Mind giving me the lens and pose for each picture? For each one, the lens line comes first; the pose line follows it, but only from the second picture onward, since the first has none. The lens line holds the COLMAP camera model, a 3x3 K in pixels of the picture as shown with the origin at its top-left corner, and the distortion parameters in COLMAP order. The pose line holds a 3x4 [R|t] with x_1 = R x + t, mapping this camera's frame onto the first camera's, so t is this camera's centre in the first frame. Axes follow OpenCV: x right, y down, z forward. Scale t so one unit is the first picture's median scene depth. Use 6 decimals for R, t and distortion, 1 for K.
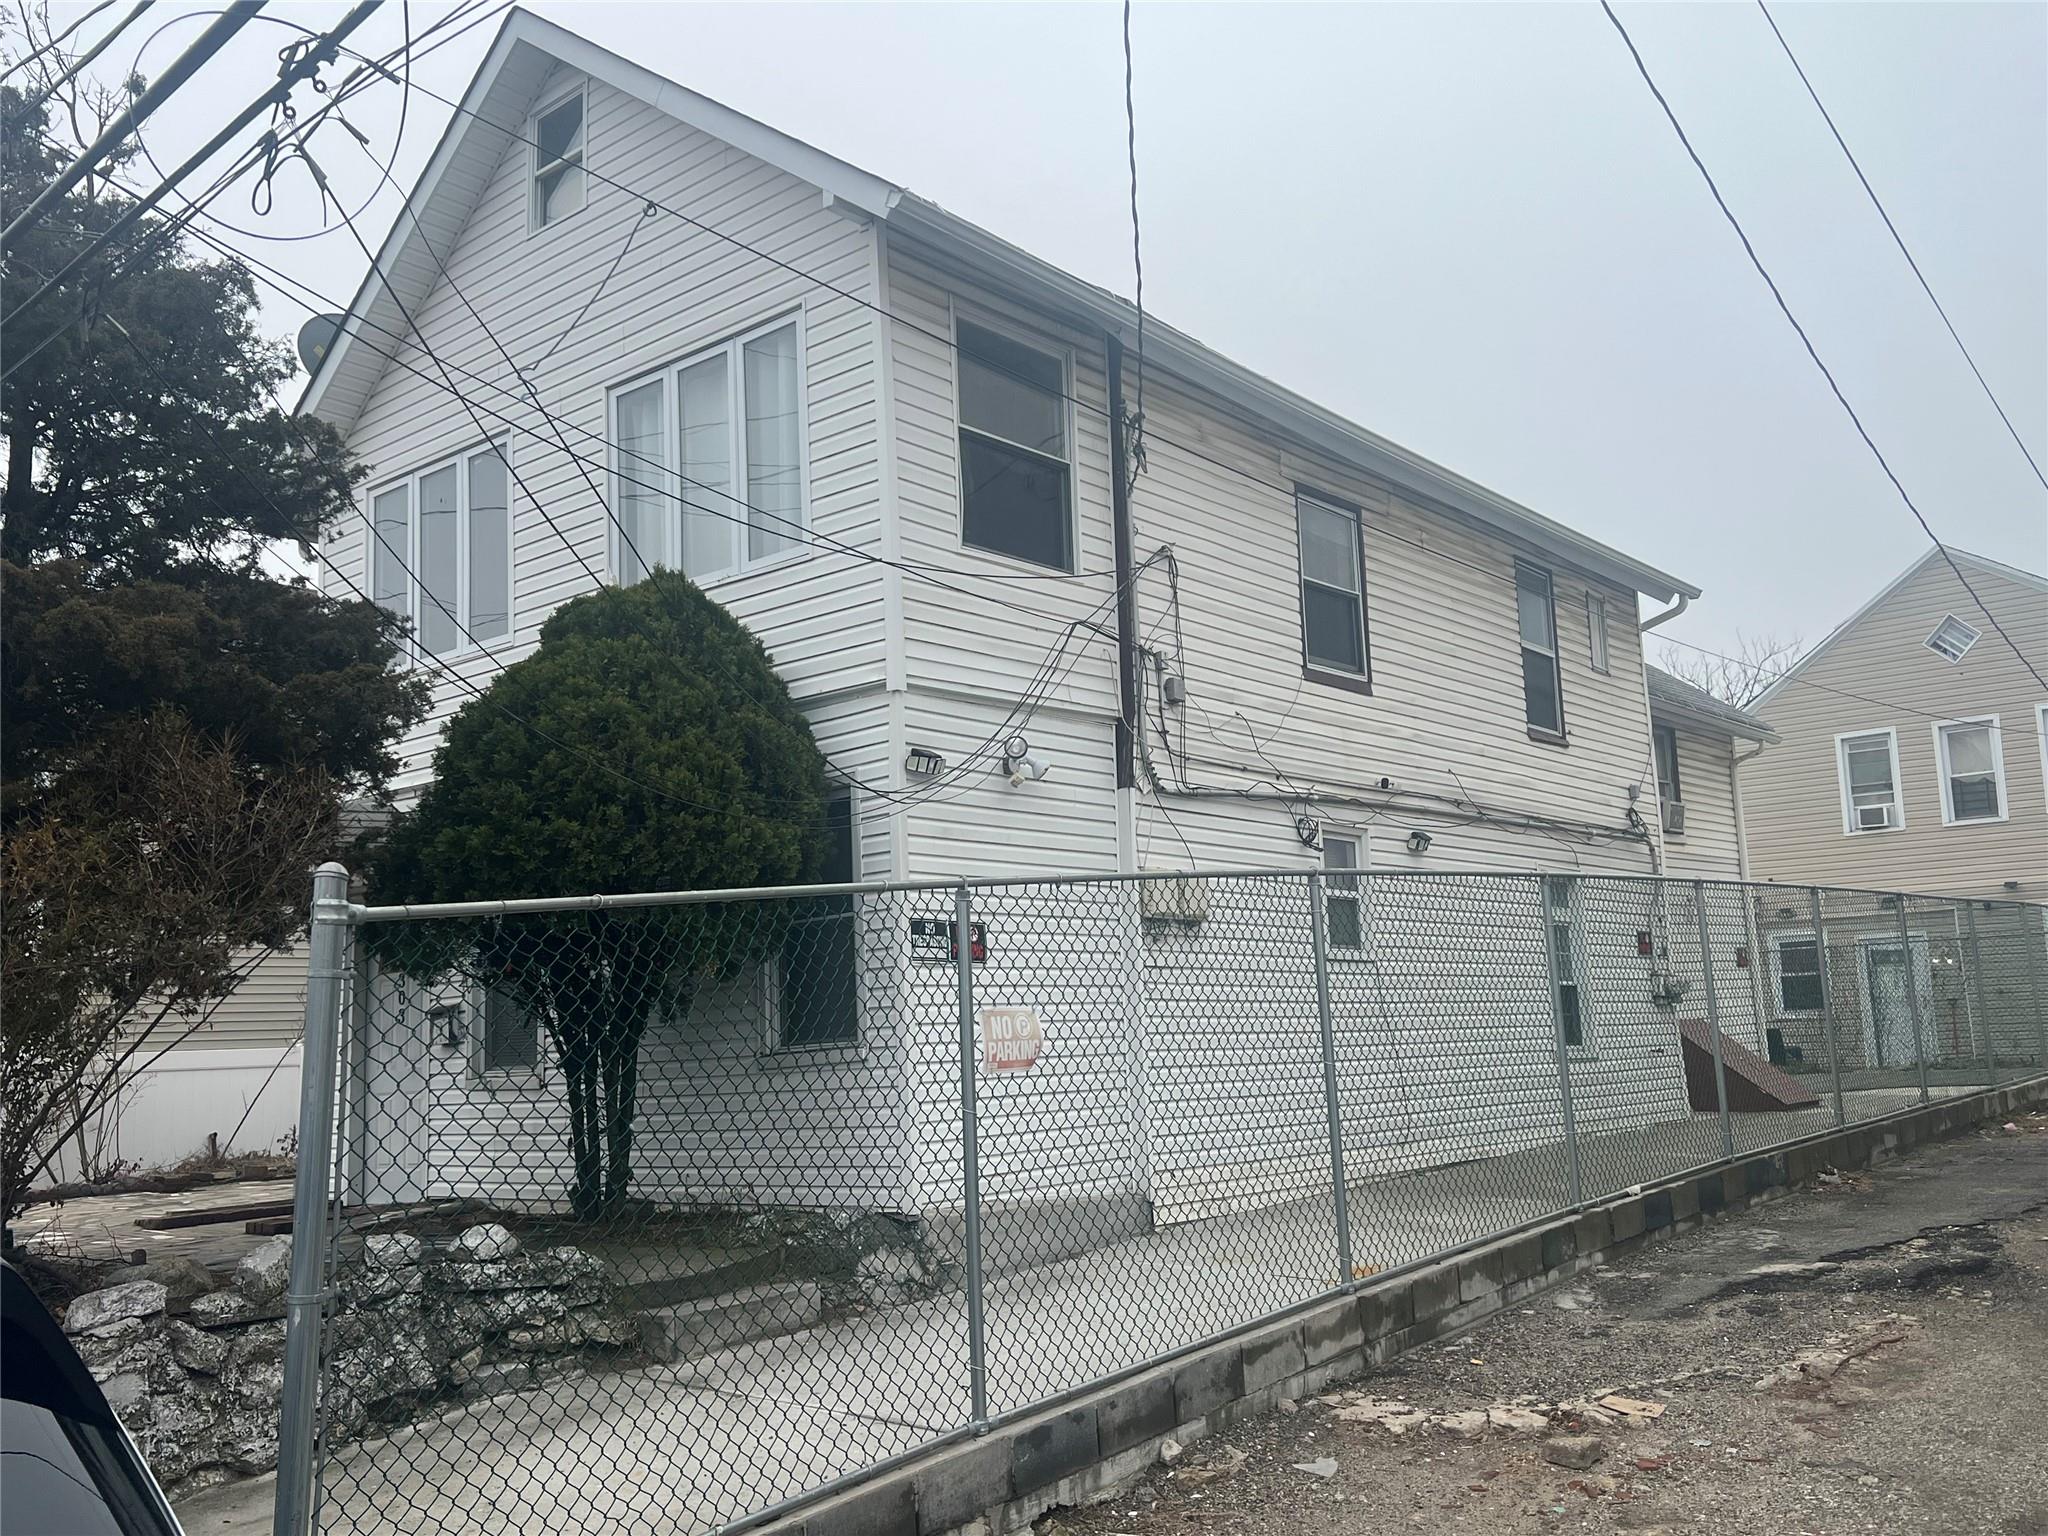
lens RADIAL K [[1791.9, 0, 1024.0], [0, 1791.9, 768.0], [0, 0, 1]] dist [0.130894, -0.182680]
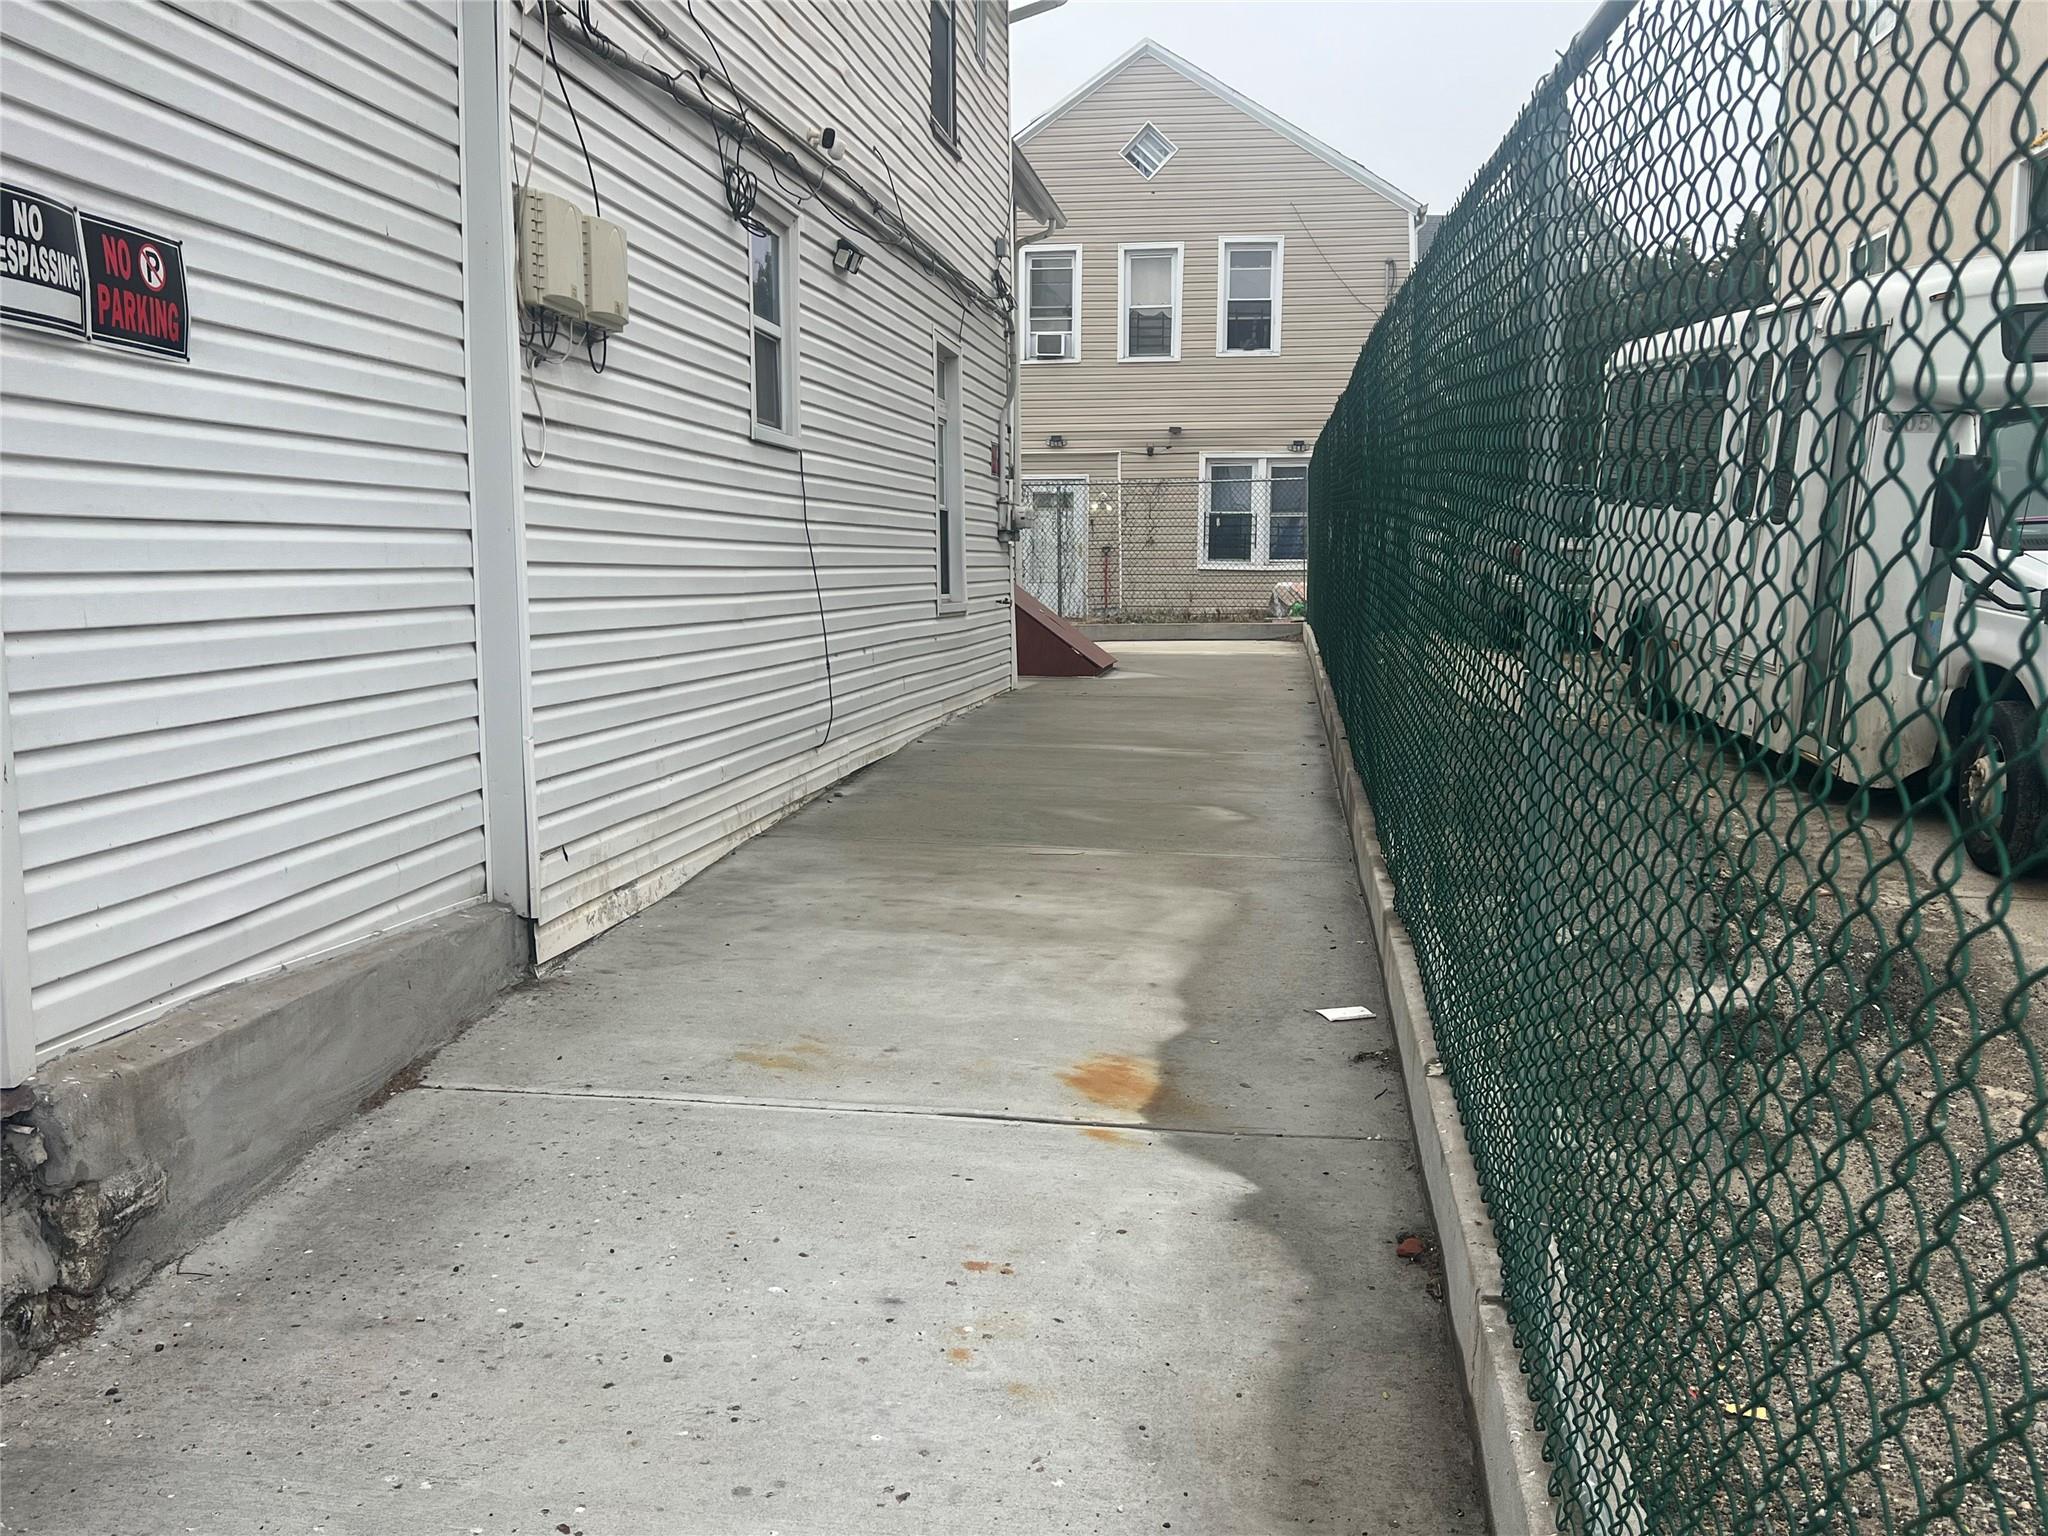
lens RADIAL K [[1791.9, 0, 1024.0], [0, 1791.9, 768.0], [0, 0, 1]] dist [0.130894, -0.182680]
pose [[0.851163, -0.021710, 0.524452, -0.042730], [-0.113116, 0.968082, 0.223657, 0.052563], [-0.512568, -0.249693, 0.821540, 0.353578]]
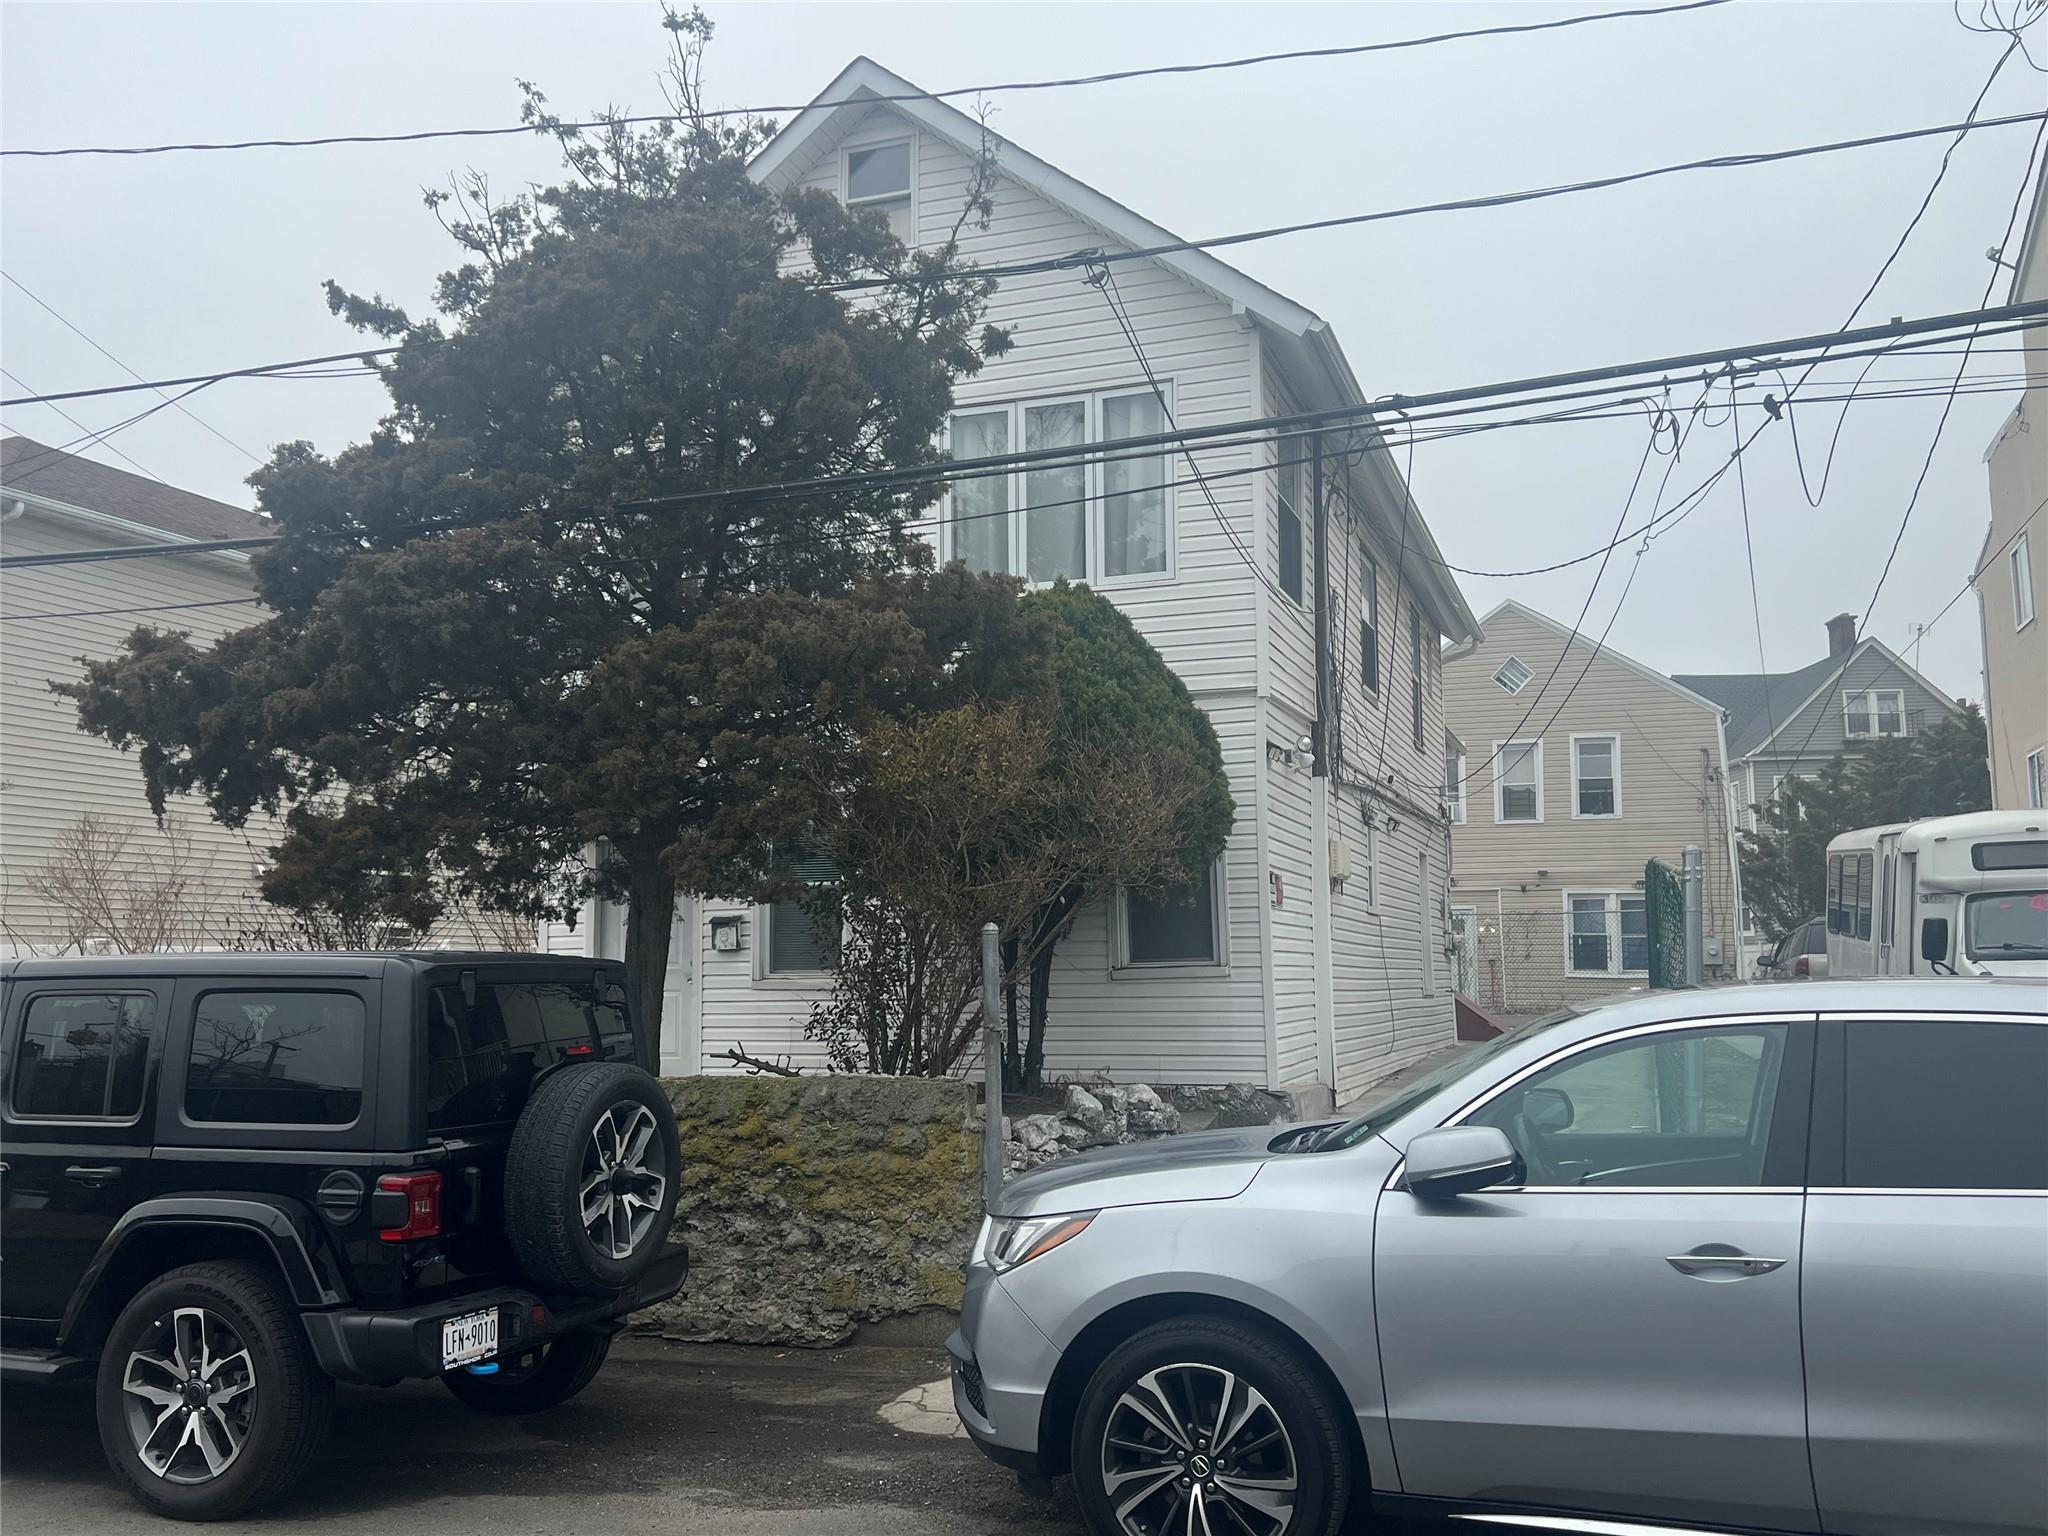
lens RADIAL K [[1819.0, 0, 1019.7], [0, 1819.0, 798.6], [0, 0, 1]] dist [0.115499, -0.200106]
pose [[0.934267, 0.068578, 0.349917, -0.402943], [-0.085510, 0.995786, 0.033151, 0.001201], [-0.346169, -0.060893, 0.936194, -0.108187]]
